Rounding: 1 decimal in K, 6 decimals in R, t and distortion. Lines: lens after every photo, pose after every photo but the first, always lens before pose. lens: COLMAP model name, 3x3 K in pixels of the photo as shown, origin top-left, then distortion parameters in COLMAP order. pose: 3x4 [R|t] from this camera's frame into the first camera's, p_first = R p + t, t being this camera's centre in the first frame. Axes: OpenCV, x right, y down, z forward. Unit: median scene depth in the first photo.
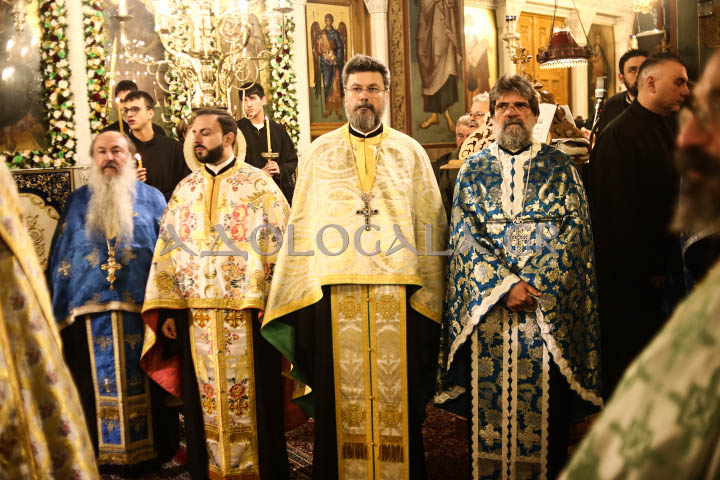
lens RADIAL K [[674.2, 0, 360.0], [0, 674.2, 240.0], [0, 0, 1]] dist [-0.086590, 0.015843]
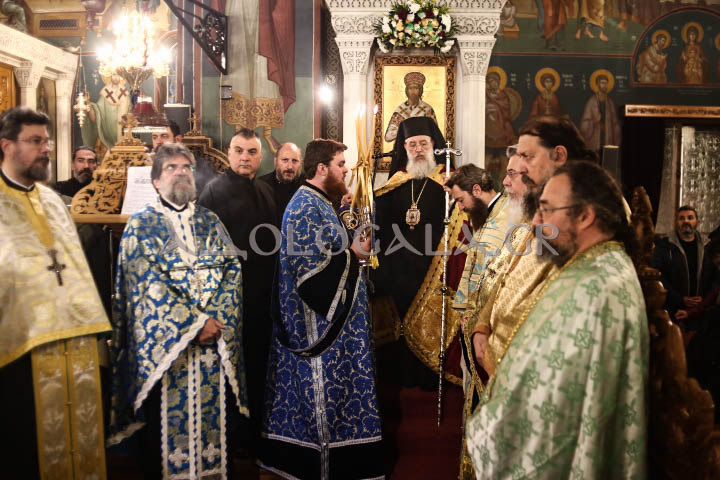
lens RADIAL K [[691.2, 0, 360.0], [0, 691.2, 240.0], [0, 0, 1]] dist [-0.104923, 0.020741]
pose [[0.677982, -0.005510, 0.735058, -0.433690], [0.066593, 0.996320, -0.053954, 0.006769], [-0.732056, 0.085529, 0.675854, -0.030122]]
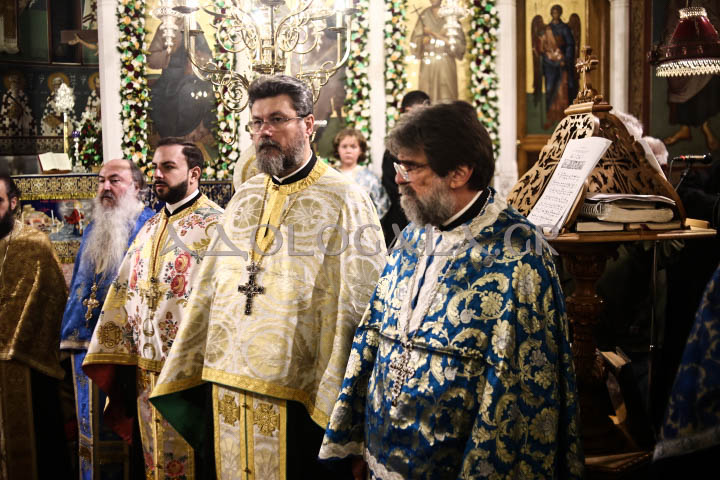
lens RADIAL K [[691.2, 0, 360.0], [0, 691.2, 240.0], [0, 0, 1]] dist [-0.104923, 0.020741]
pose [[0.865666, 0.088760, -0.492690, 0.509560], [-0.087859, 0.995818, 0.025030, -0.129732], [0.492851, 0.021620, 0.869845, 0.423758]]
